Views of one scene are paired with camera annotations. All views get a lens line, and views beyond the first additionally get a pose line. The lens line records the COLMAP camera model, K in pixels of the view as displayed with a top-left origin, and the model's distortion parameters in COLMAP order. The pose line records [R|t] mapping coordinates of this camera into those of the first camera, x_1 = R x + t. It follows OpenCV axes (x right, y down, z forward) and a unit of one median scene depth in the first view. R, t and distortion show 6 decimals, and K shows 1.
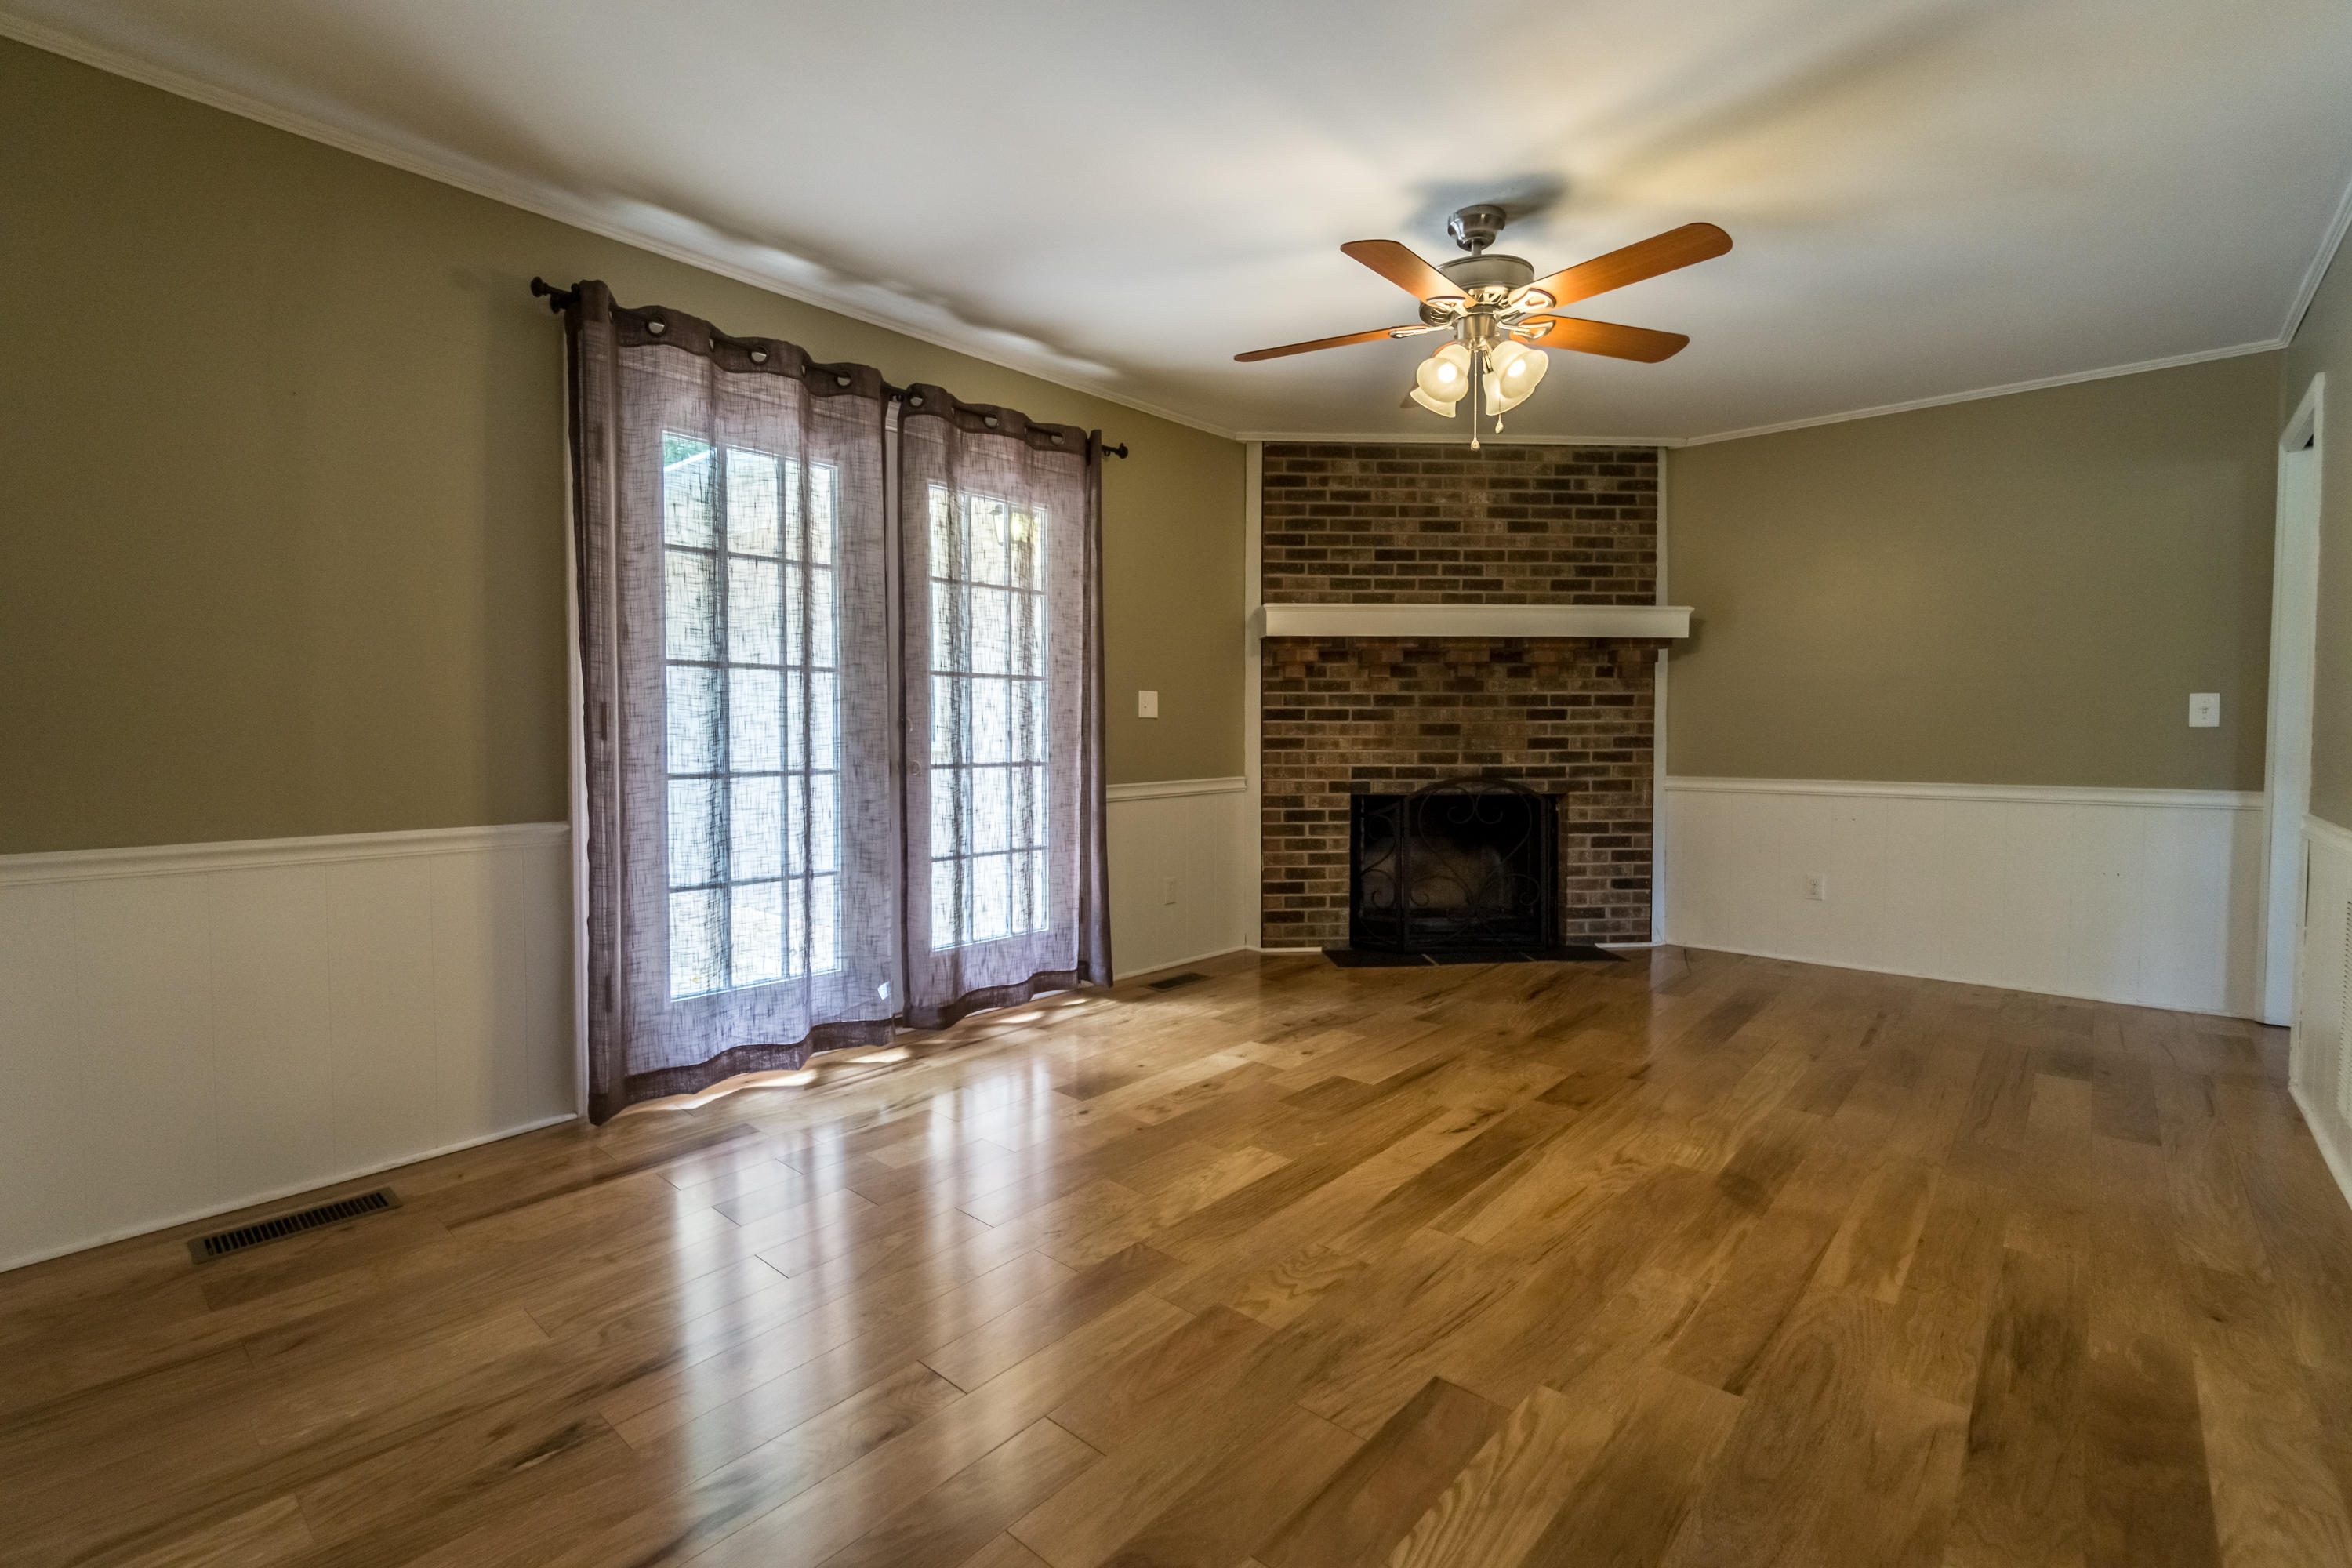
lens RADIAL K [[1088.0, 0, 1143.1], [0, 1088.0, 775.5], [0, 0, 1]] dist [0.000630, 0.000090]
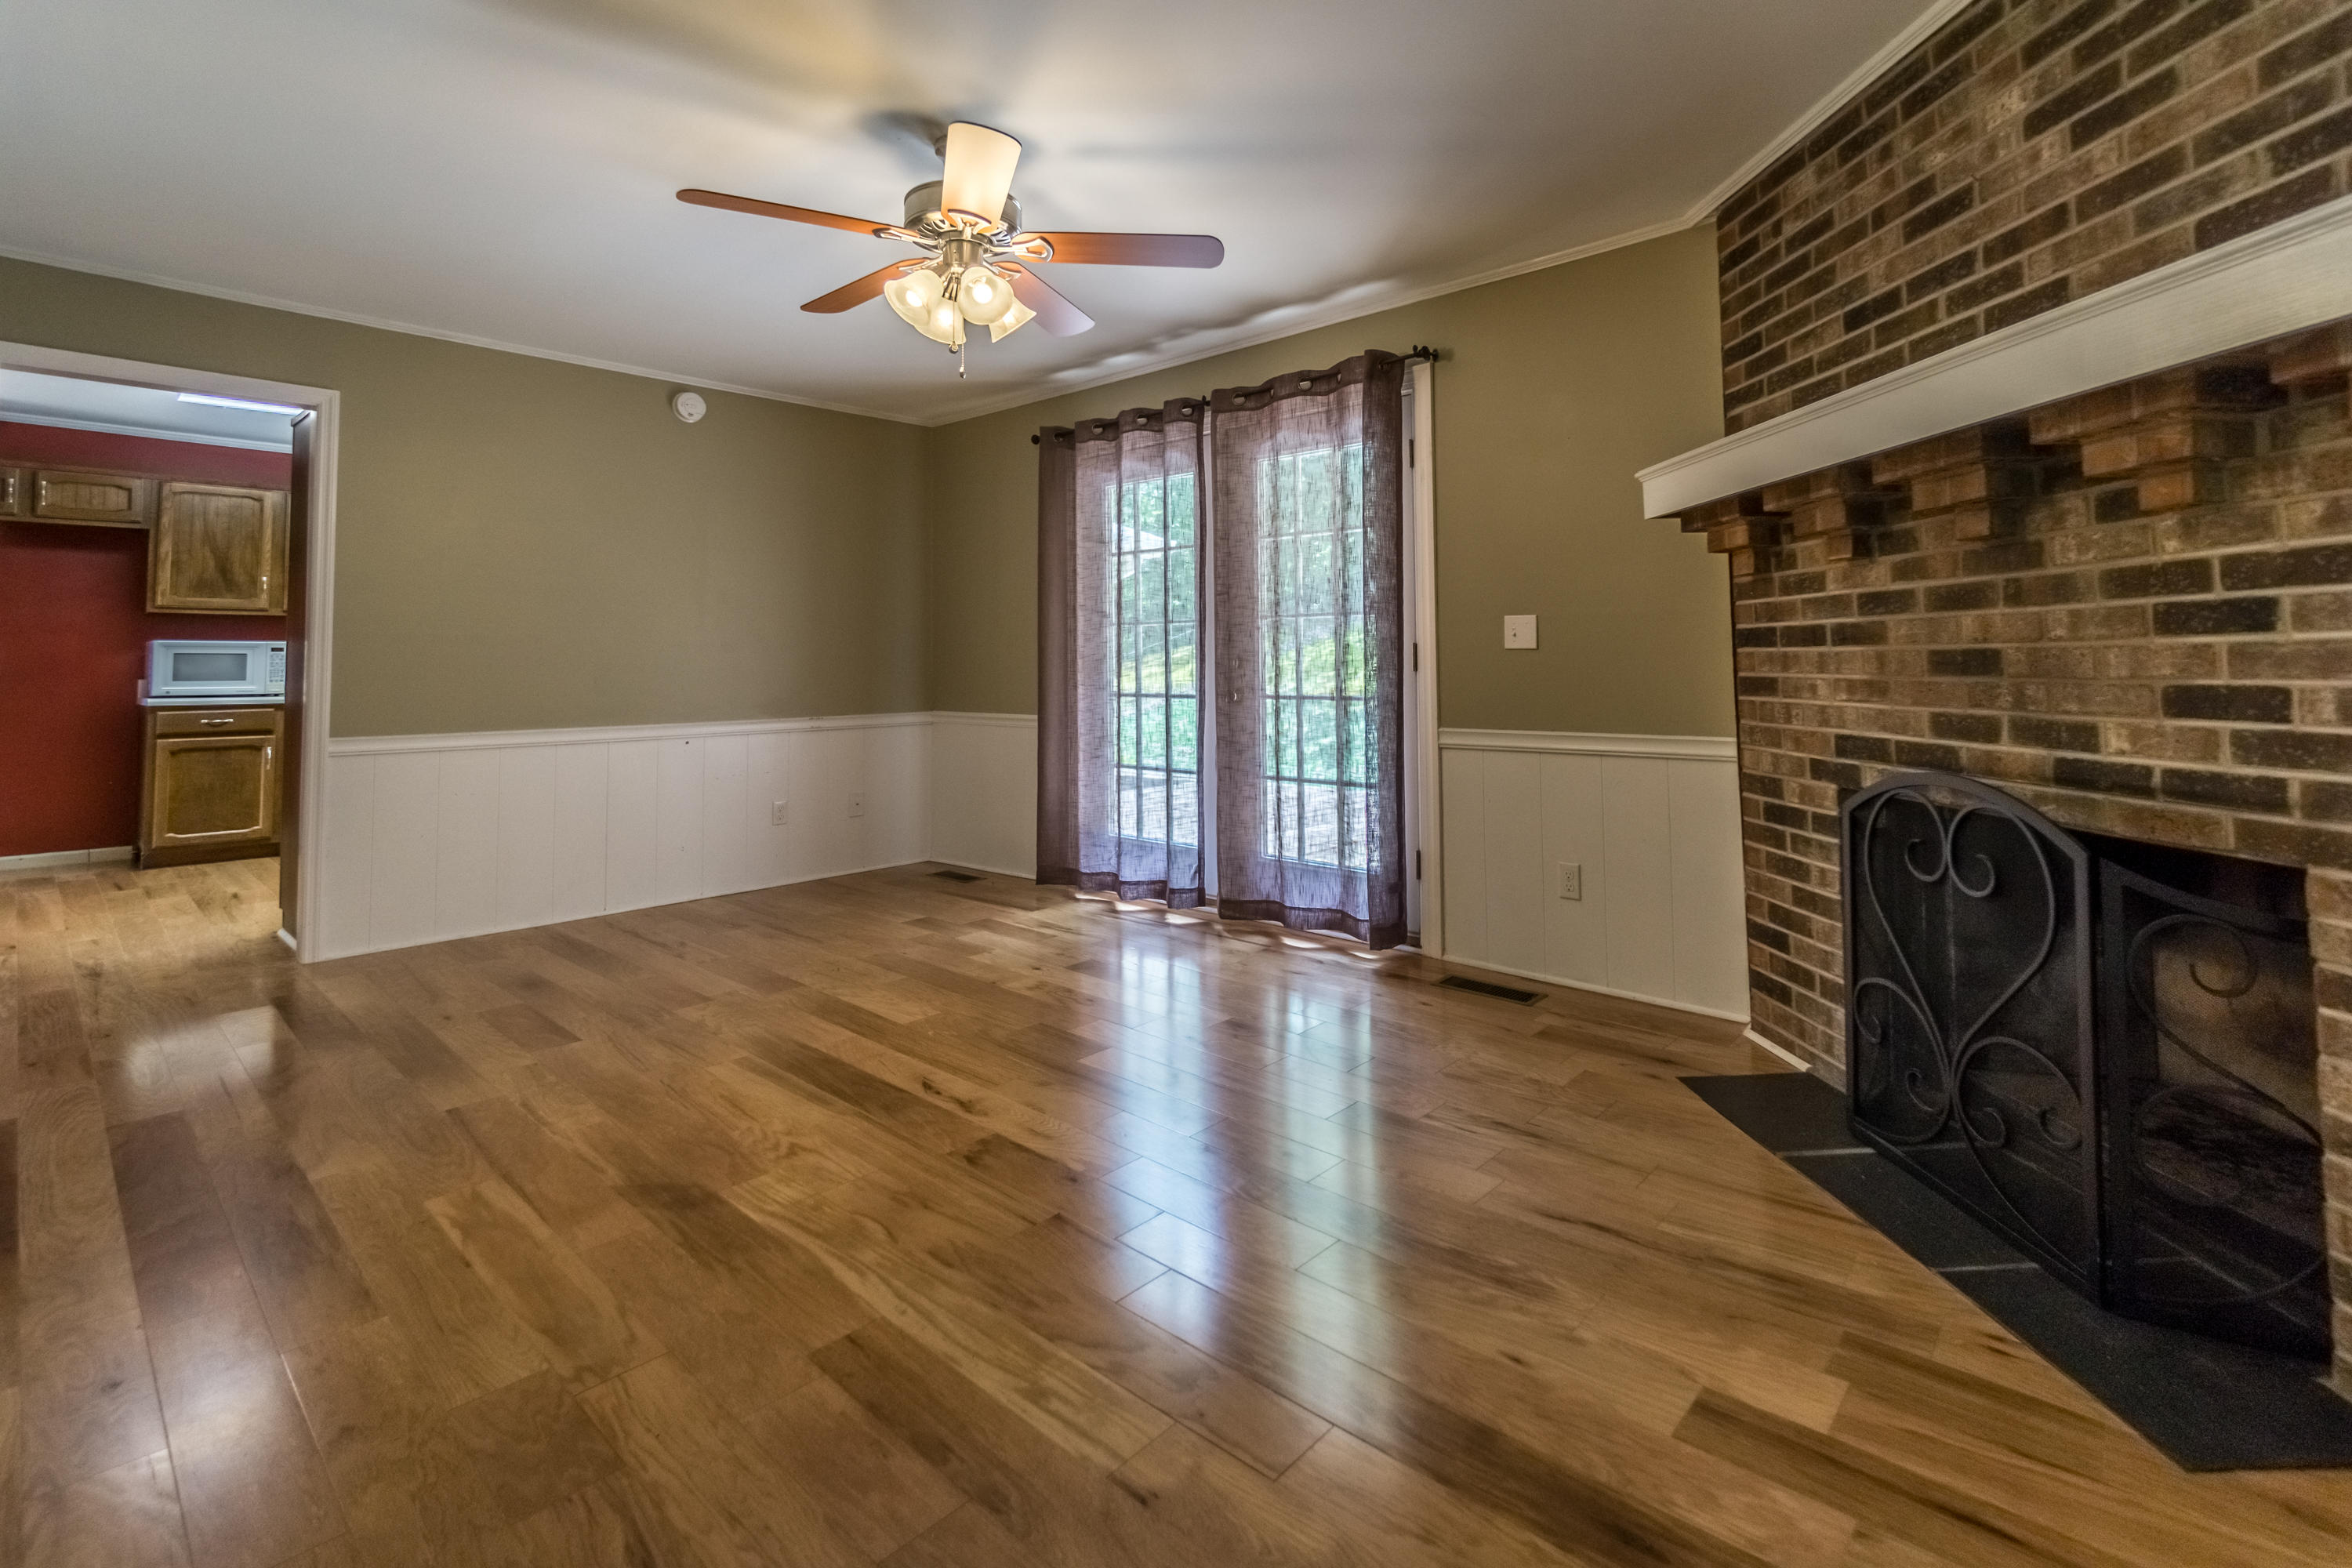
lens RADIAL K [[1028.8, 0, 1178.8], [0, 1028.8, 617.8], [0, 0, 1]] dist [0.001503, 0.000352]
pose [[-0.001251, -0.045088, -0.998982, 0.688836], [-0.034196, 0.998401, -0.045019, -0.030635], [0.999414, 0.034105, -0.002791, 0.684803]]
